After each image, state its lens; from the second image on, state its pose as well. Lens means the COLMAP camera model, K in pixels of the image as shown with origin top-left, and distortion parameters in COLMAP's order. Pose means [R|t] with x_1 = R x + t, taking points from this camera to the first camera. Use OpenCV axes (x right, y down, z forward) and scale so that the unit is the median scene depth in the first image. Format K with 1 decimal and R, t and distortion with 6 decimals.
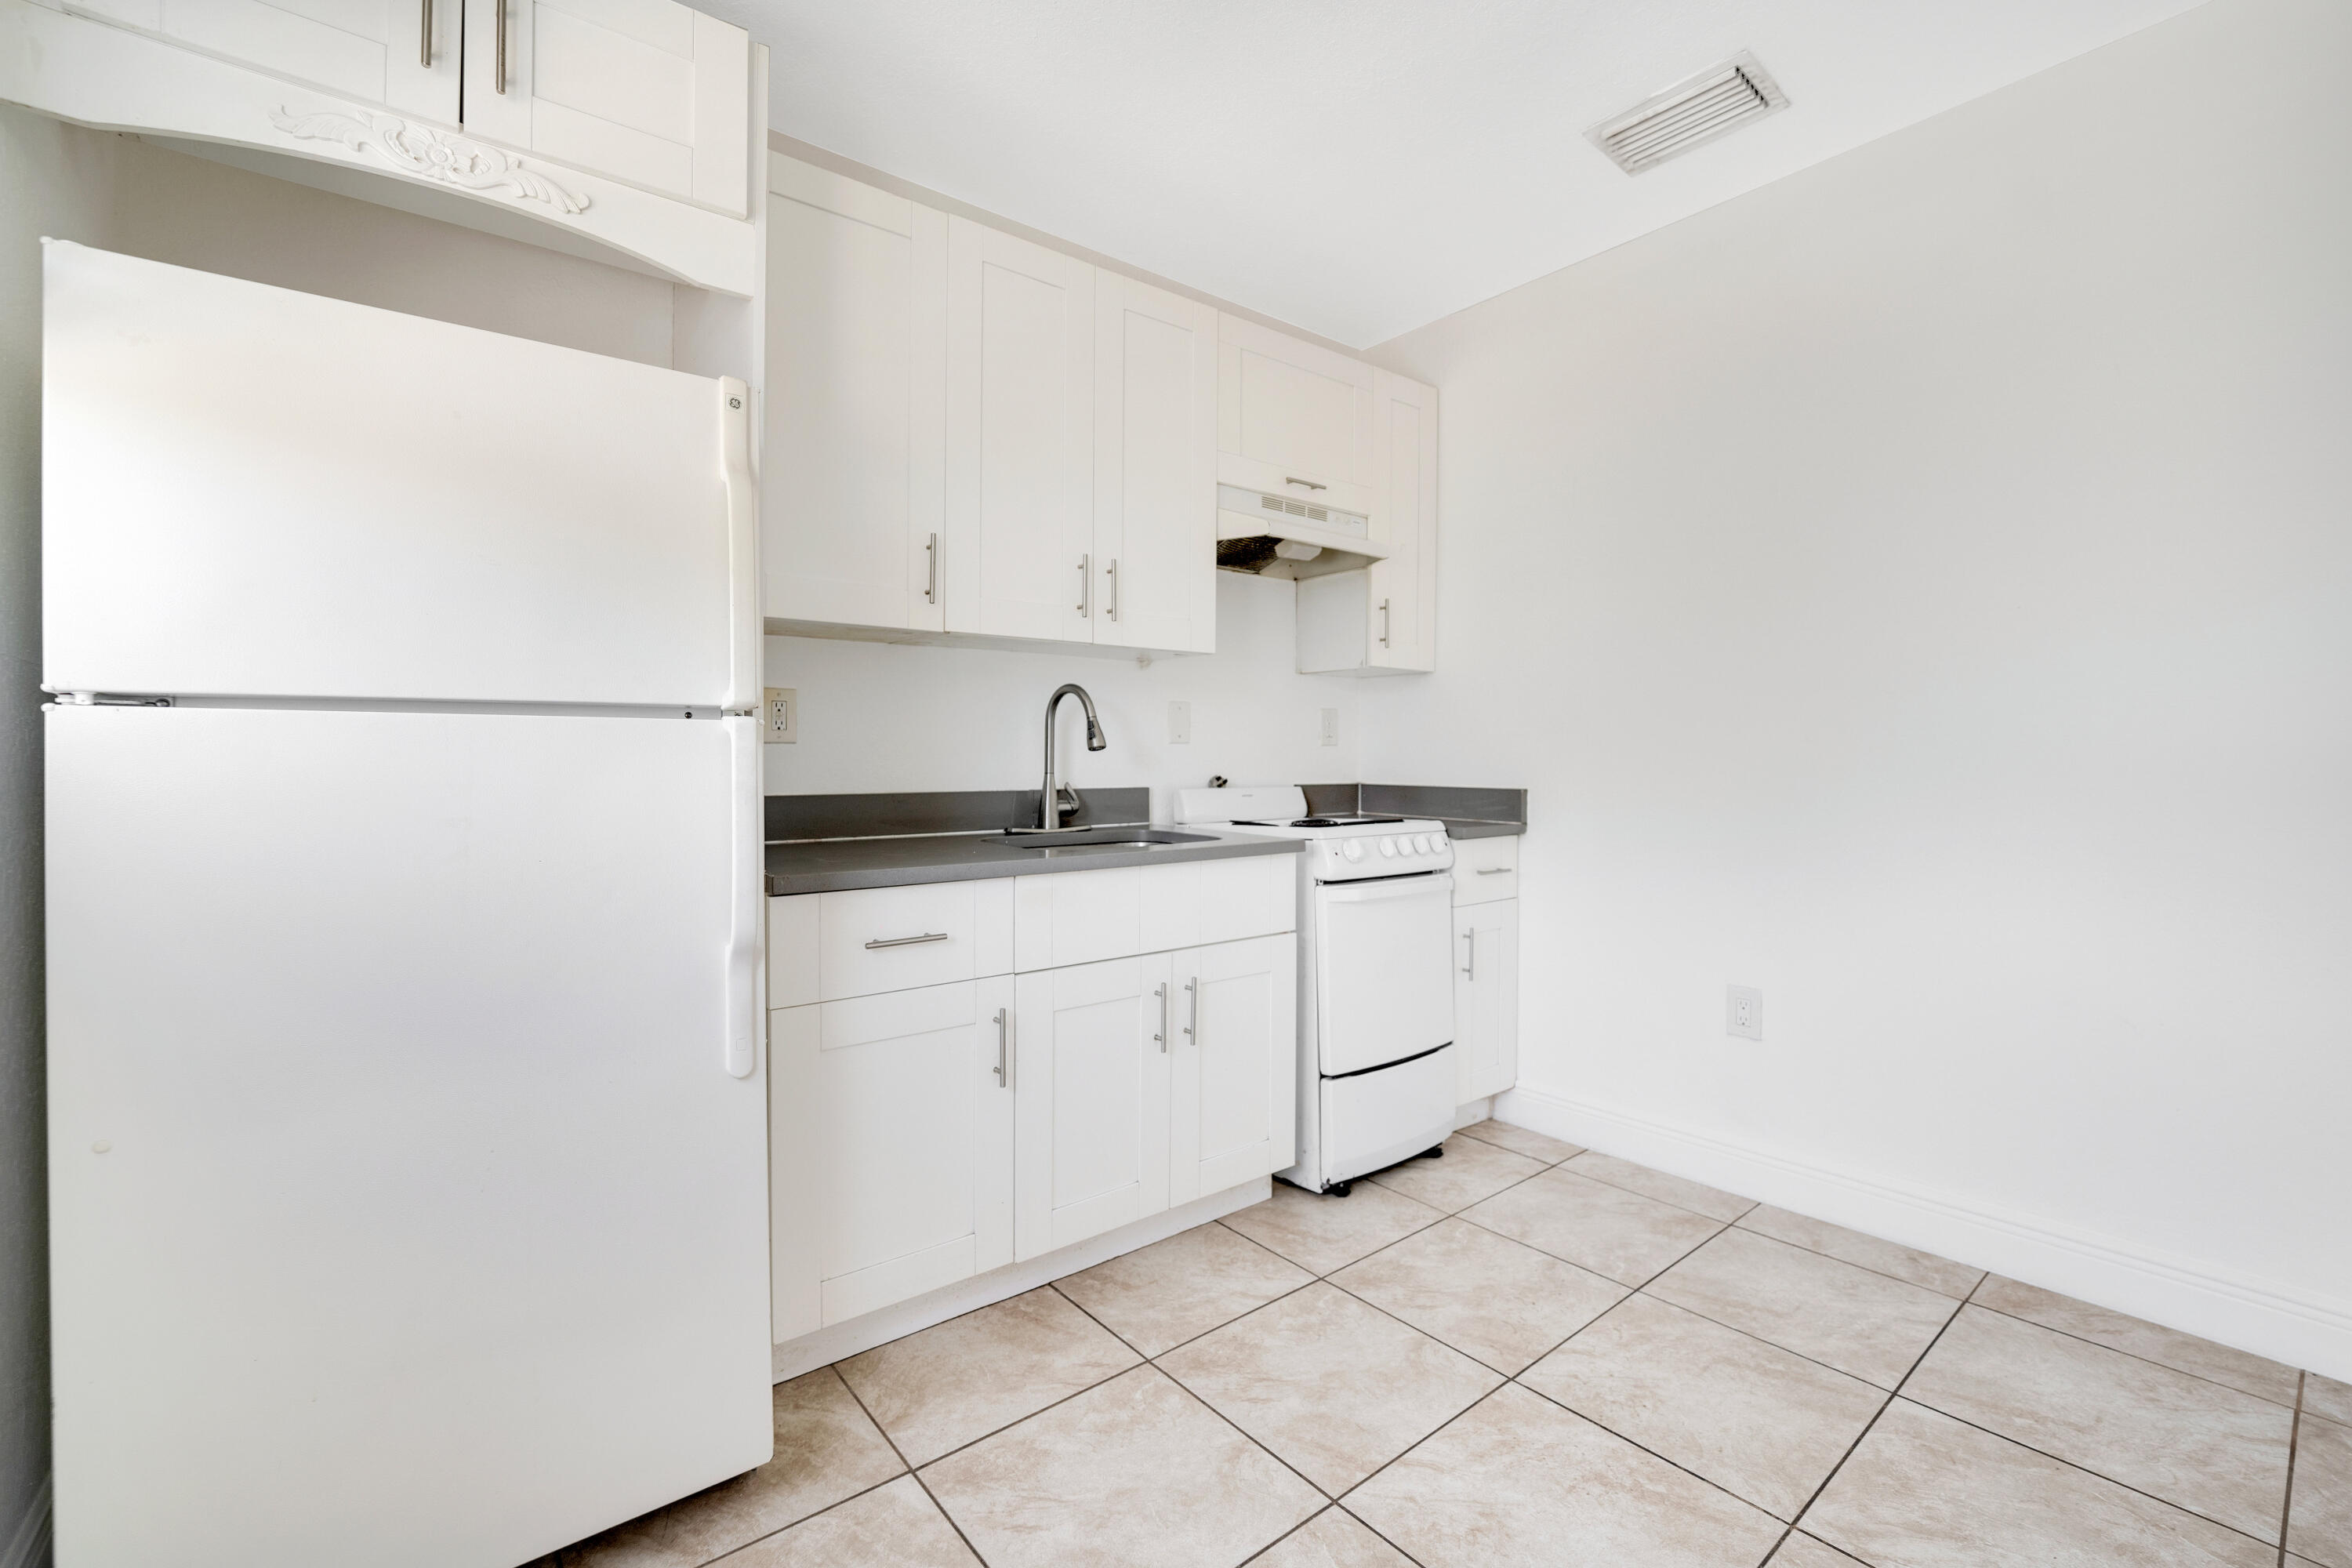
lens RADIAL K [[999.7, 0, 1169.0], [0, 999.7, 789.1], [0, 0, 1]] dist [-0.023232, 0.001398]
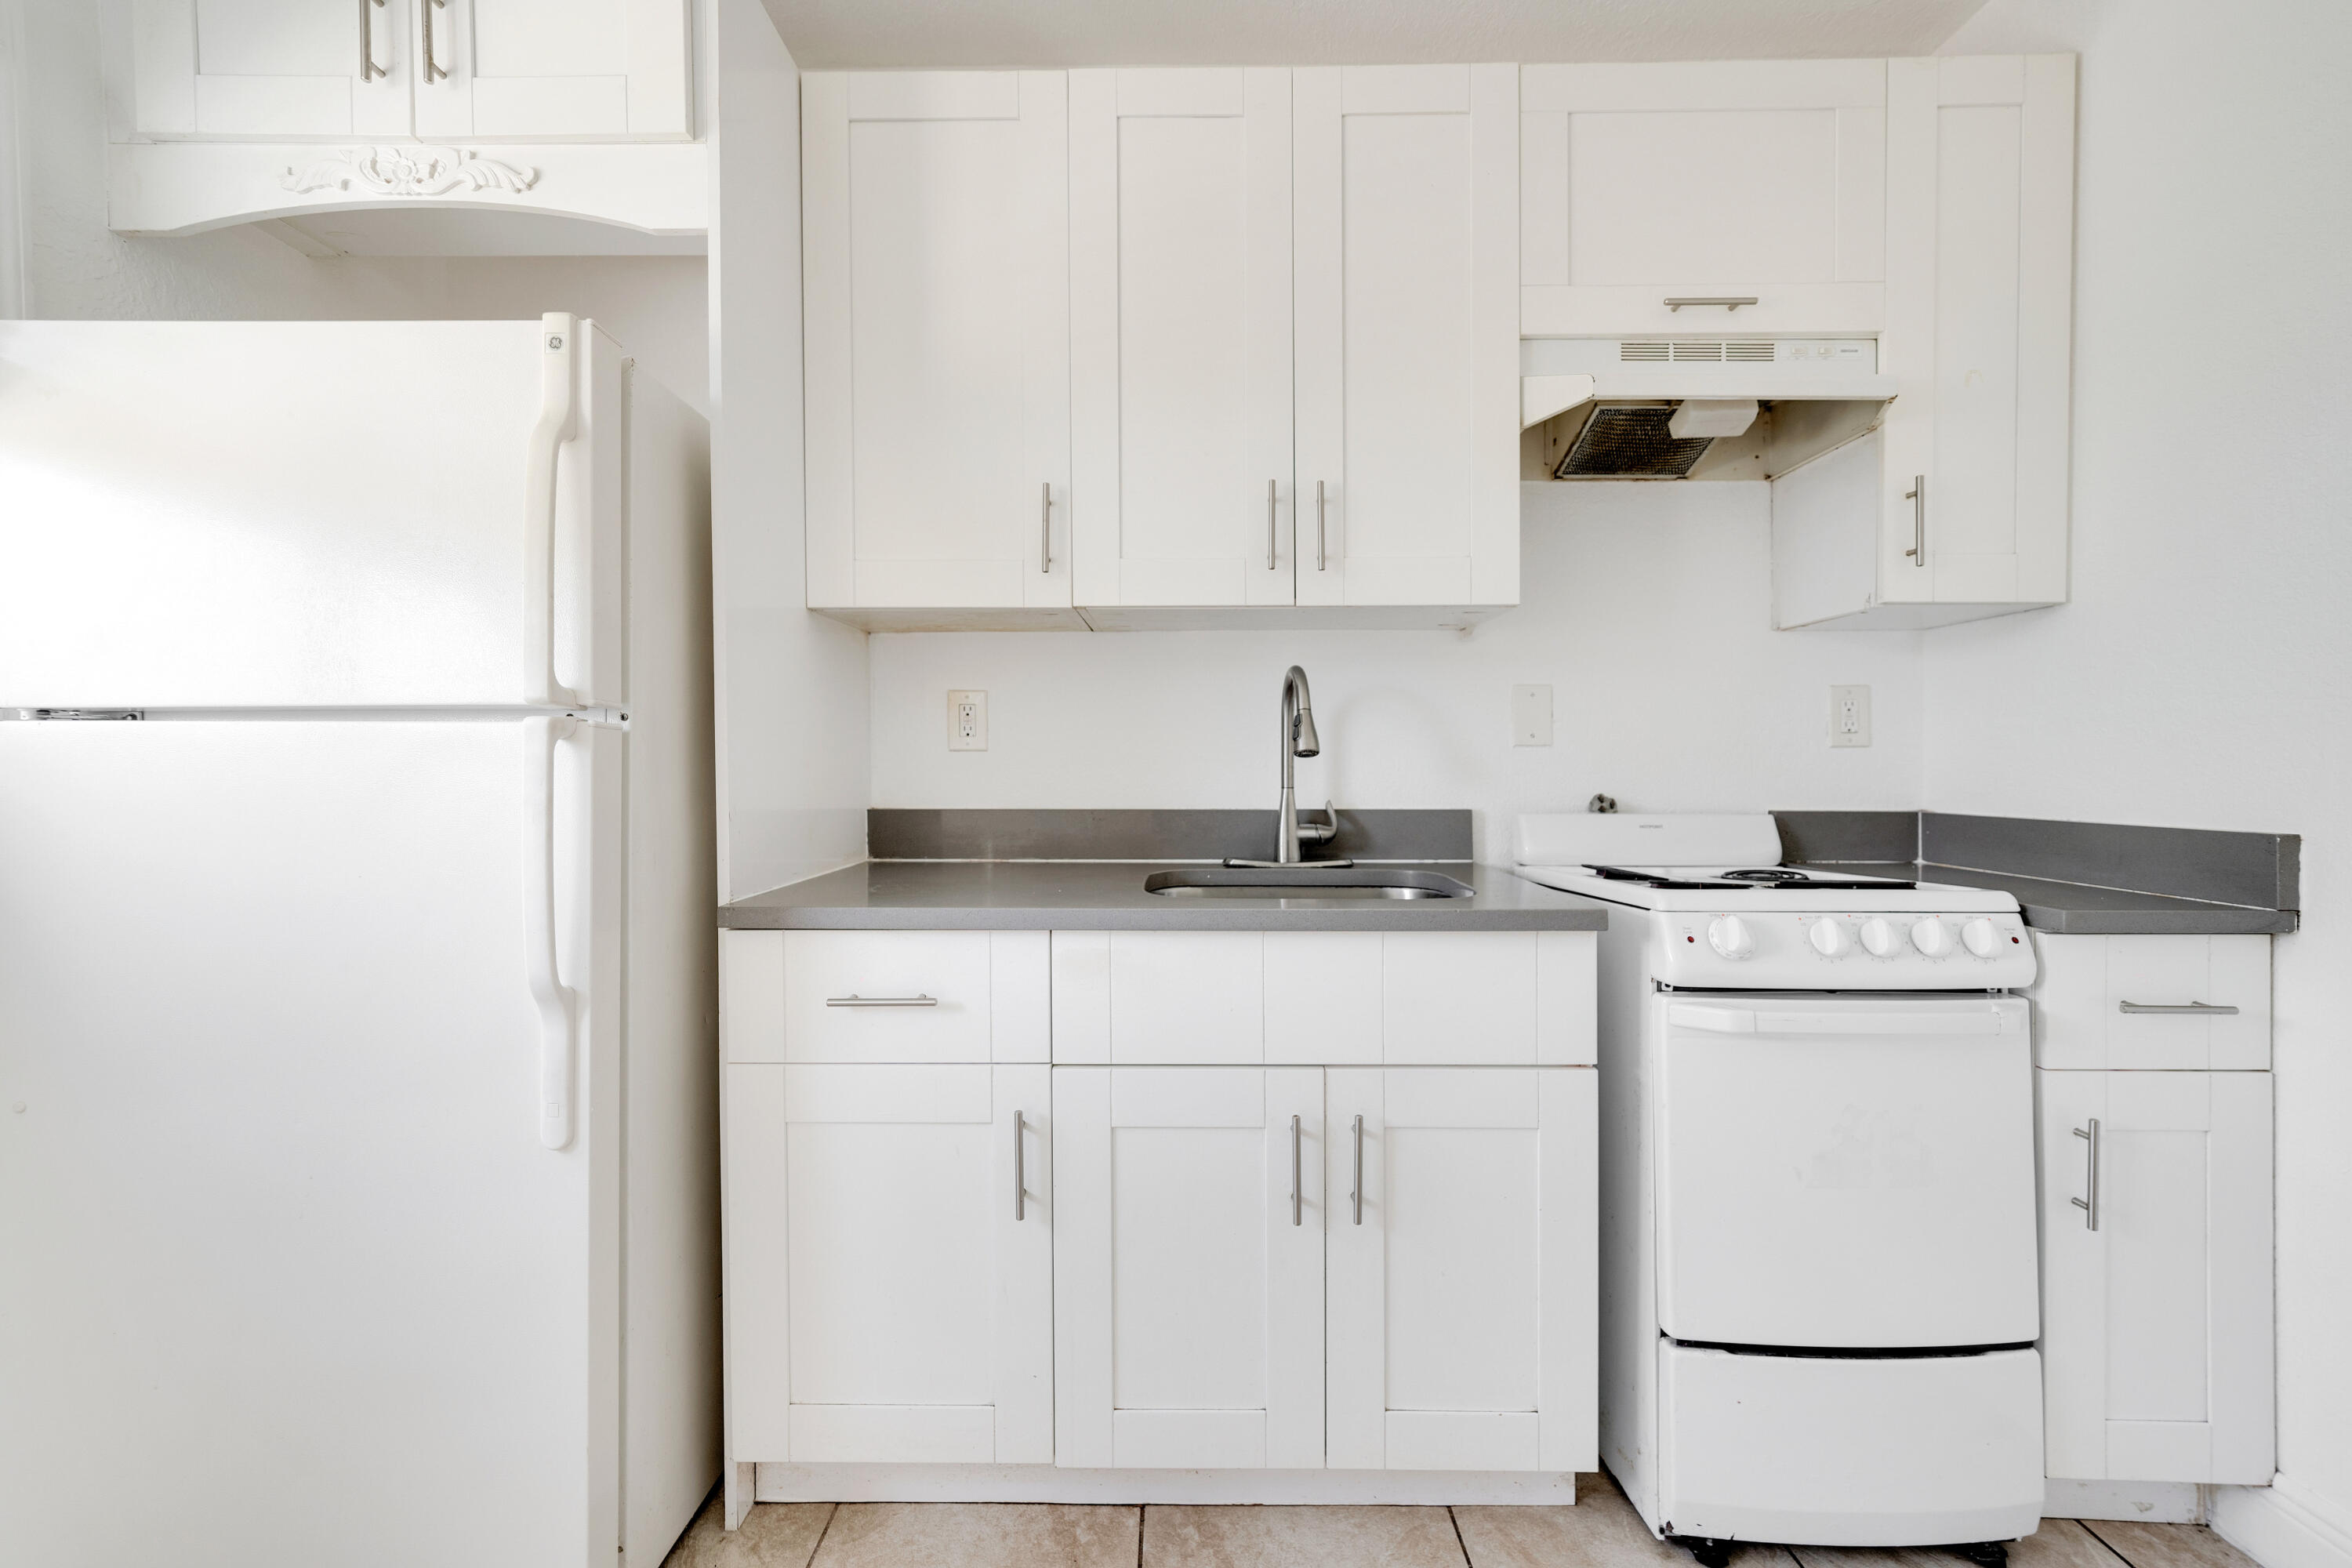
lens RADIAL K [[985.5, 0, 1147.0], [0, 985.5, 785.0], [0, 0, 1]] dist [-0.002068, 0.000364]
pose [[0.780321, 0.011113, -0.625281, 0.257419], [-0.020177, 0.999769, -0.007411, -0.010385], [0.625054, 0.018400, 0.780365, 0.360779]]
